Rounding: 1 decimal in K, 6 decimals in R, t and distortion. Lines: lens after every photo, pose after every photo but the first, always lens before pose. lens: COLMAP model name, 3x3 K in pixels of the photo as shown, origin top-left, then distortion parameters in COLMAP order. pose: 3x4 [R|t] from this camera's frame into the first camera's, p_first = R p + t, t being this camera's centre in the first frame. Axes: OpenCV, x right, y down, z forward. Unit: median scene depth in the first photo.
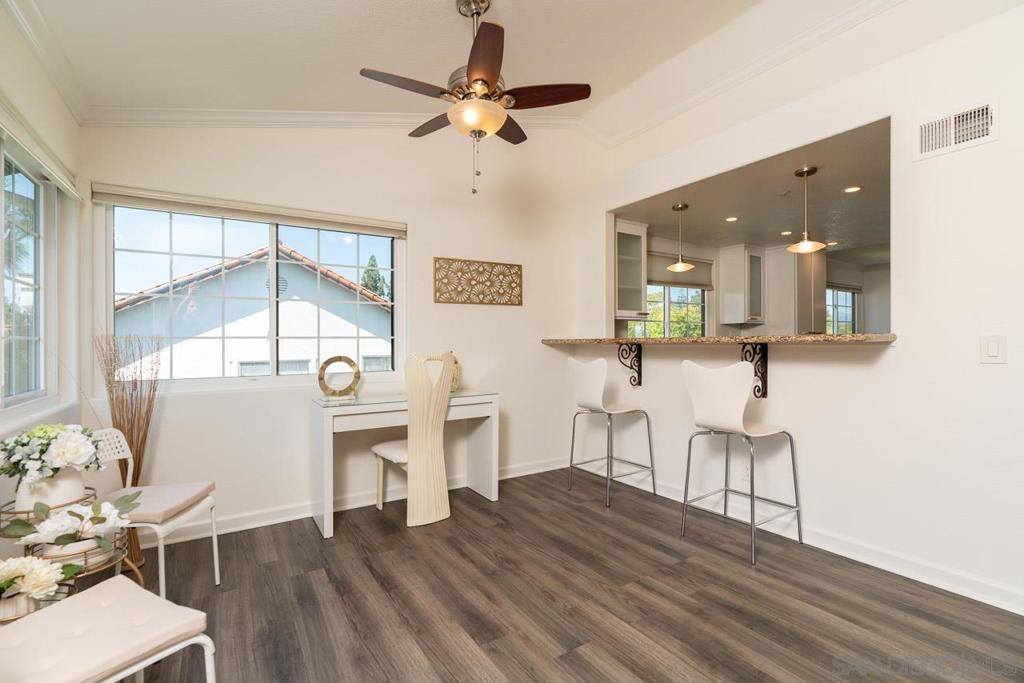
lens RADIAL K [[468.7, 0, 530.7], [0, 468.7, 344.7], [0, 0, 1]] dist [-0.004460, -0.000272]
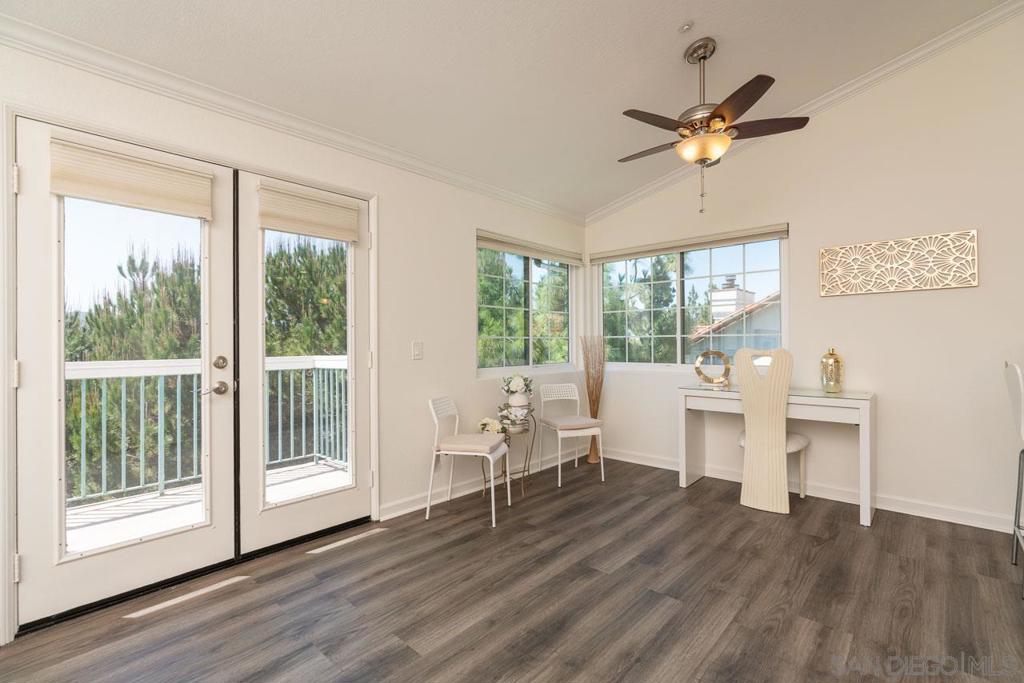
lens RADIAL K [[460.1, 0, 492.3], [0, 460.1, 339.4], [0, 0, 1]] dist [-0.004588, 0.000011]
pose [[0.221306, 0.001630, -0.975203, 0.671418], [-0.004328, 0.999990, 0.000690, -0.002518], [0.975195, 0.004068, 0.221311, 0.178224]]
